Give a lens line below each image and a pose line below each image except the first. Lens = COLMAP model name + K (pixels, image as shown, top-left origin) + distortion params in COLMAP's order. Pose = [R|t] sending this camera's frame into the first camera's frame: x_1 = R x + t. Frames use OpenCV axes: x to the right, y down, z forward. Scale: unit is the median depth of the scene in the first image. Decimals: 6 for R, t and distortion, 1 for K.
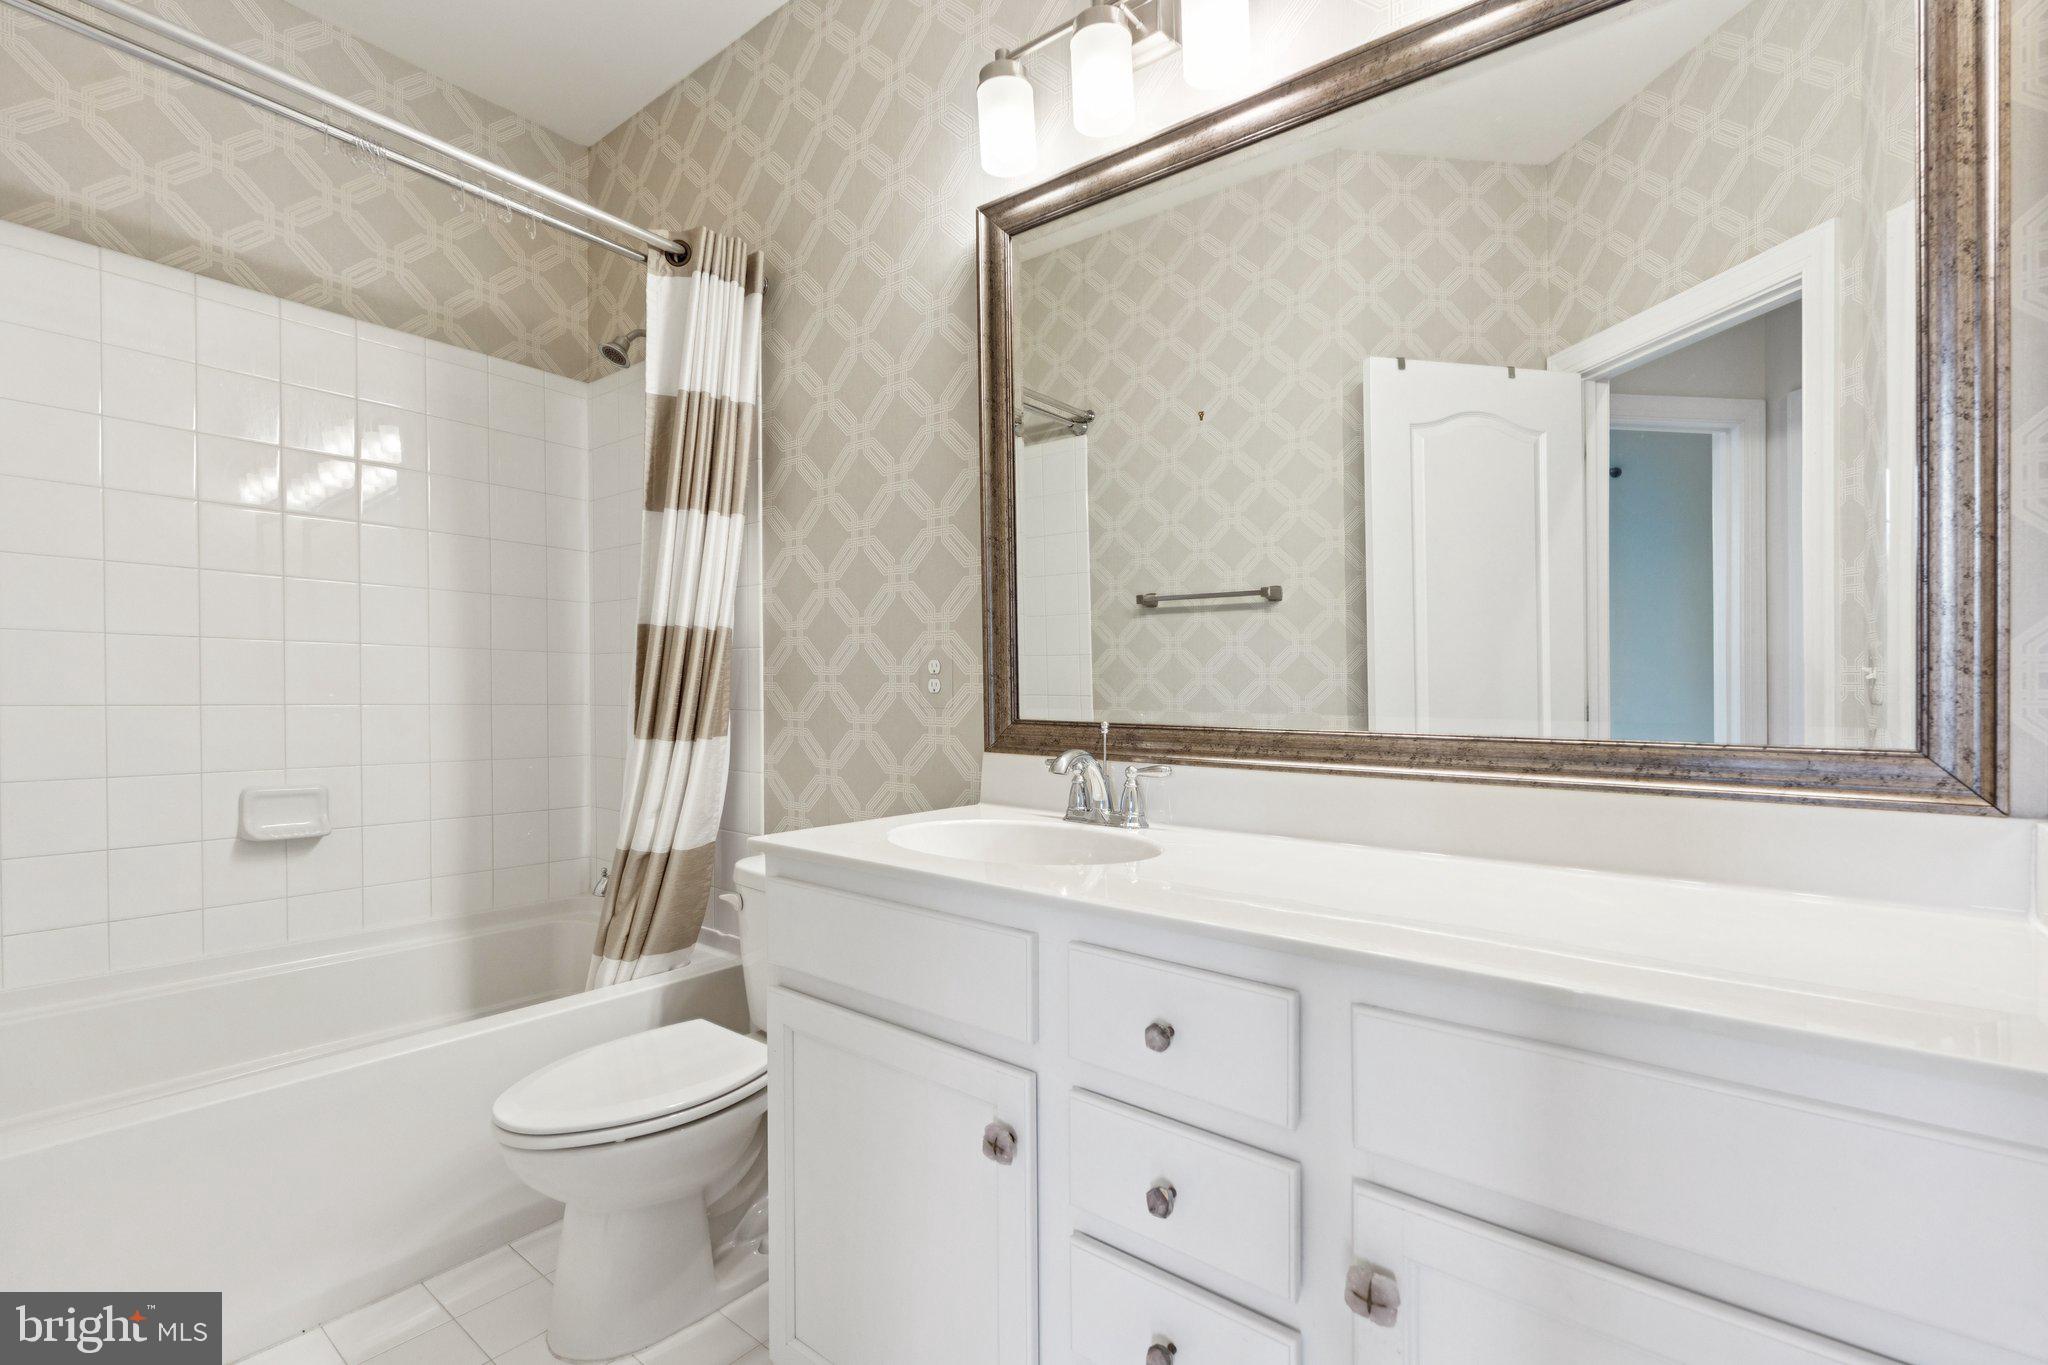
lens RADIAL K [[894.9, 0, 1018.3], [0, 894.9, 704.7], [0, 0, 1]] dist [-0.001555, -0.000073]
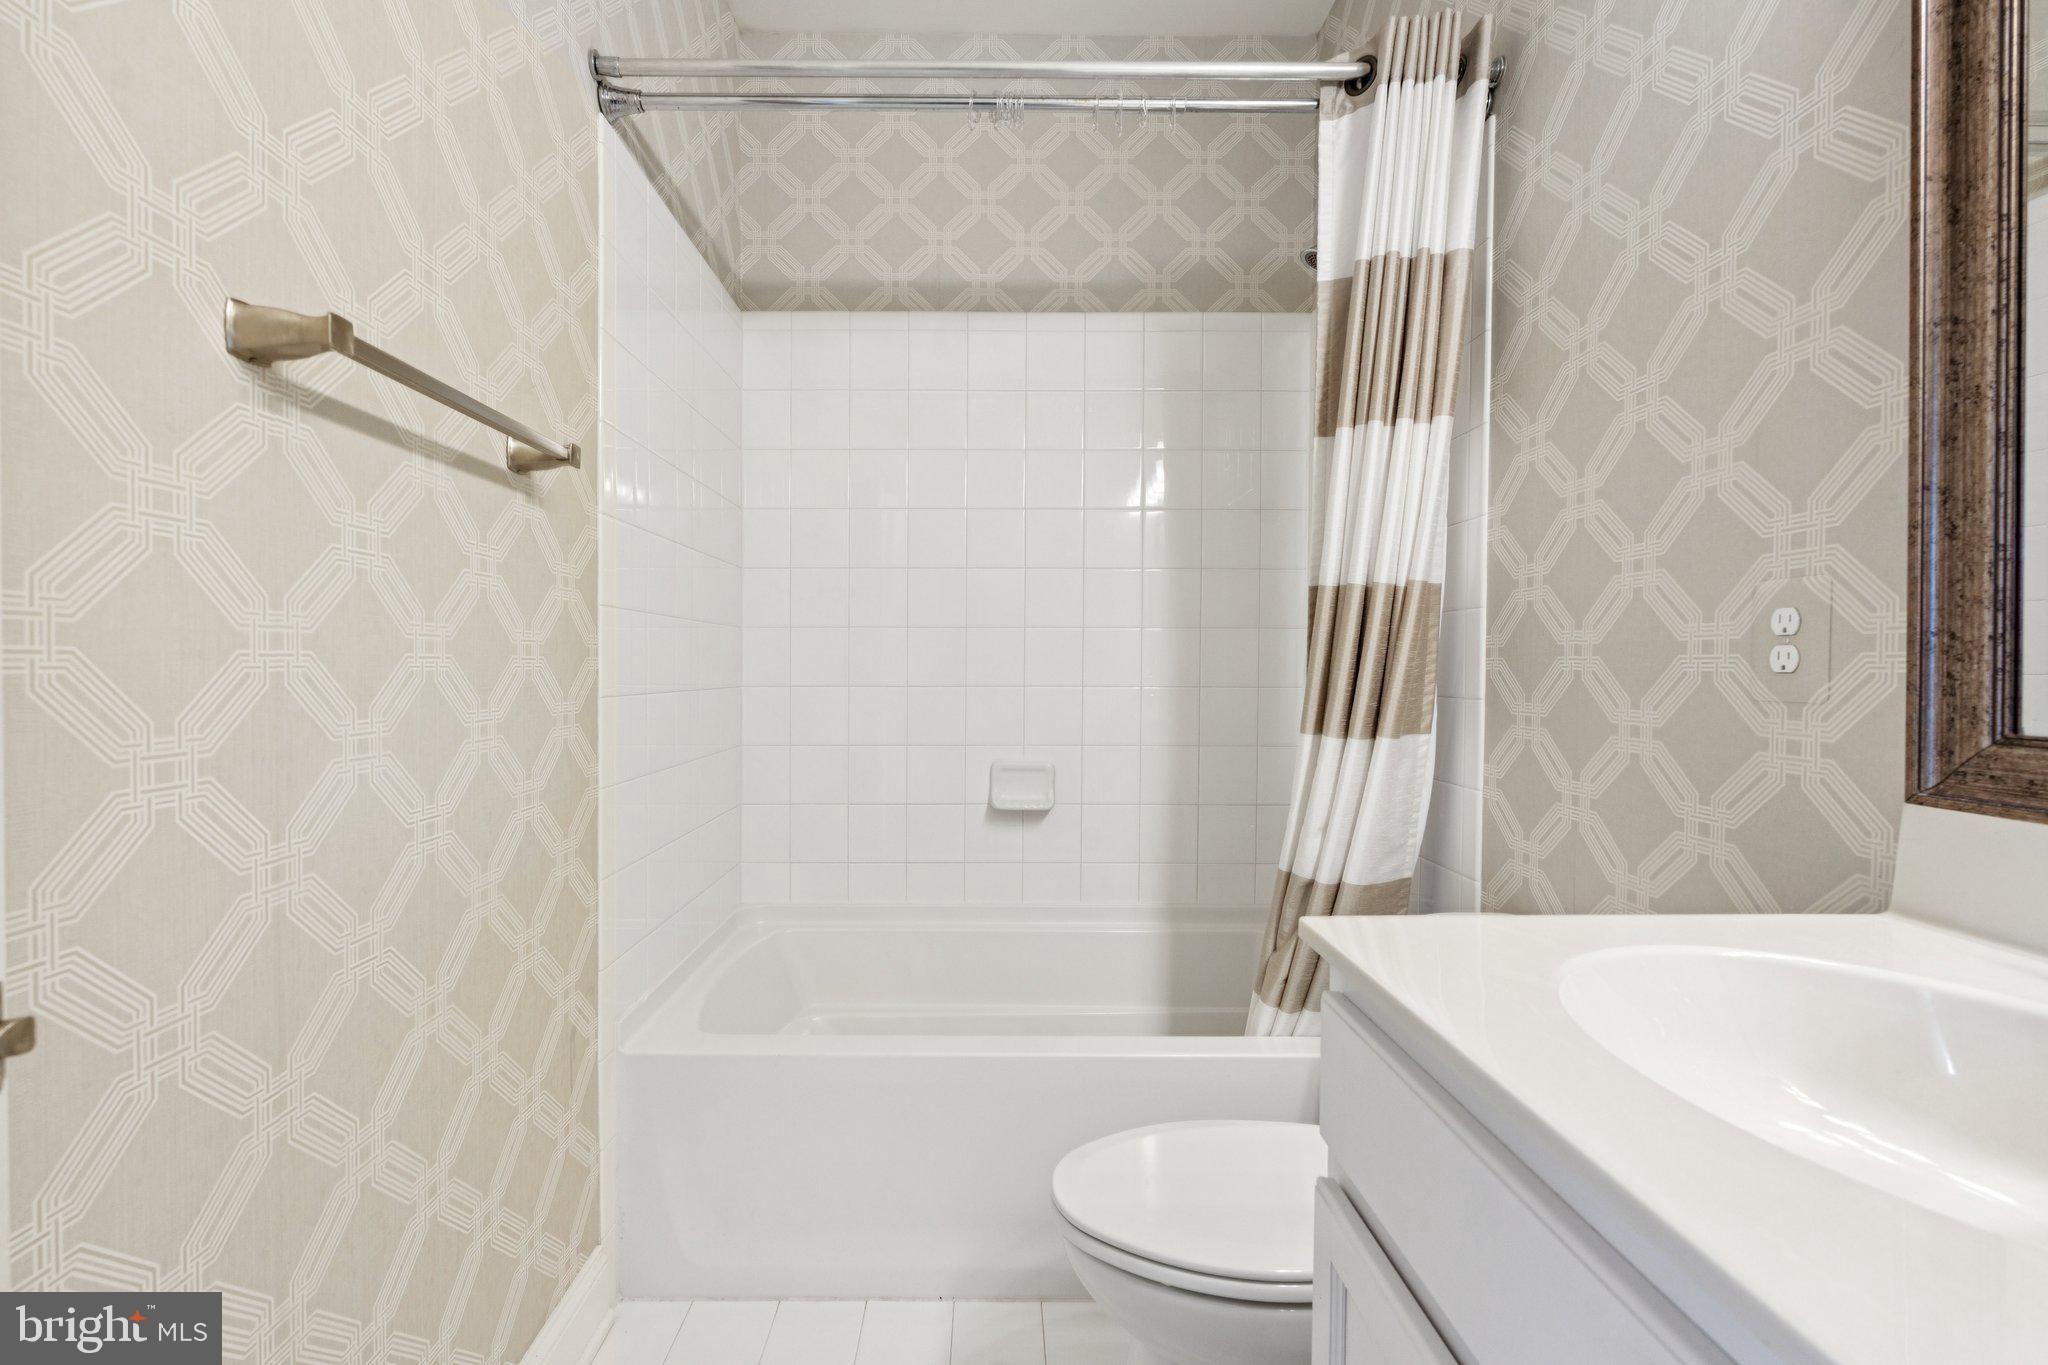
lens RADIAL K [[894.9, 0, 1018.3], [0, 894.9, 704.7], [0, 0, 1]] dist [-0.001555, -0.000073]
pose [[0.623396, 0.022248, -0.781590, 0.030007], [-0.003305, 0.999661, 0.025819, -0.006202], [0.781899, -0.013512, 0.623258, 0.317461]]
